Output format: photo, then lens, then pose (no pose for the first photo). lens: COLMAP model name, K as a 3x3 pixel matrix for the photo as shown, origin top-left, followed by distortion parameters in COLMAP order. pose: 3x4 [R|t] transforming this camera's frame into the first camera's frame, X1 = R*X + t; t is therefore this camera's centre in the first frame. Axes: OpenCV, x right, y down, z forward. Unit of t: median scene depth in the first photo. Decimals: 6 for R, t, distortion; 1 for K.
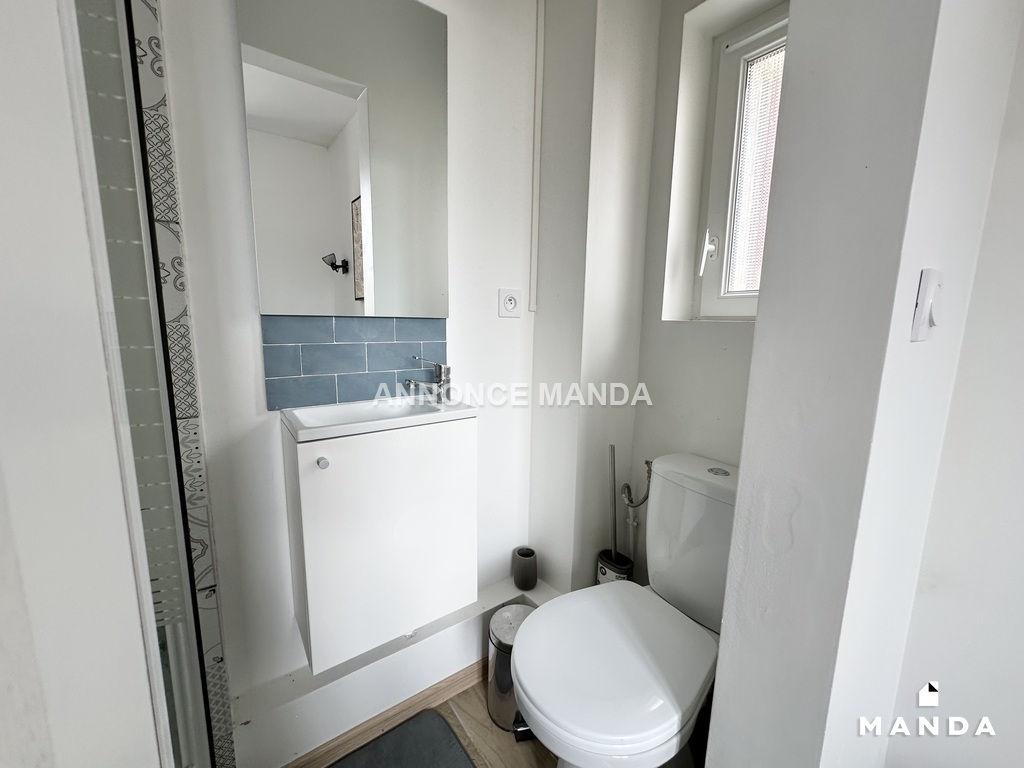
lens RADIAL K [[407.4, 0, 512.0], [0, 407.4, 384.0], [0, 0, 1]] dist [-0.003356, -0.000241]
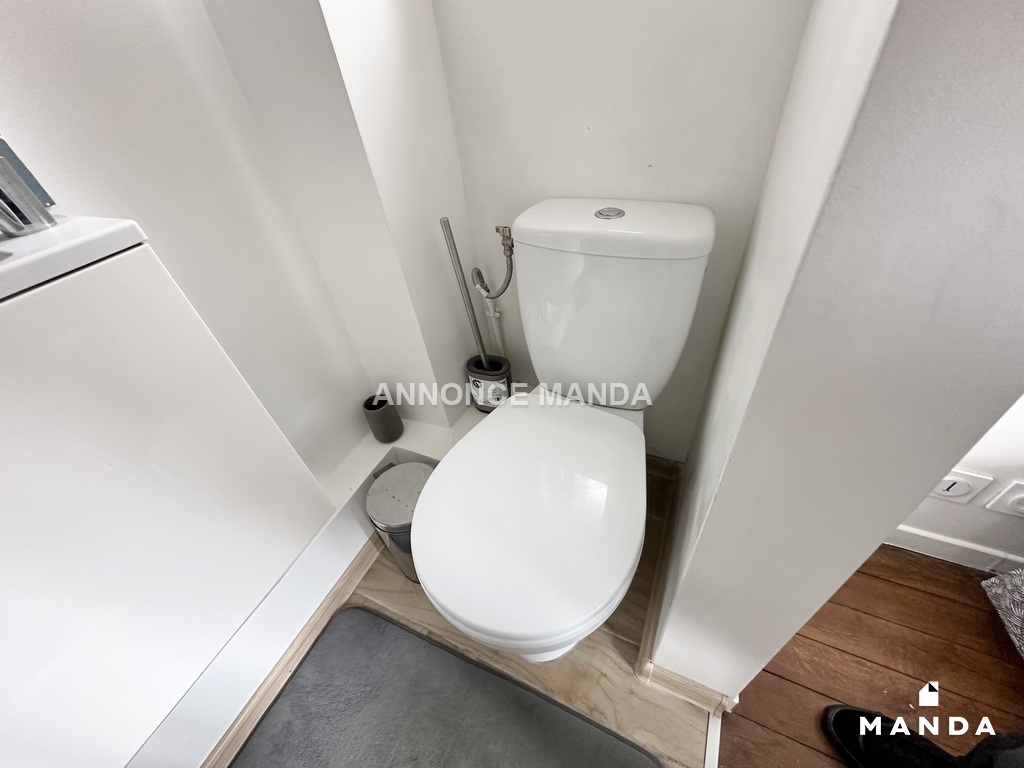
lens RADIAL K [[411.7, 0, 512.0], [0, 411.7, 384.0], [0, 0, 1]] dist [-0.002707, 0.000015]
pose [[0.864004, -0.407553, 0.295631, 0.042549], [0.203930, 0.820125, 0.534610, 0.039779], [-0.460336, -0.401617, 0.791704, 0.333998]]
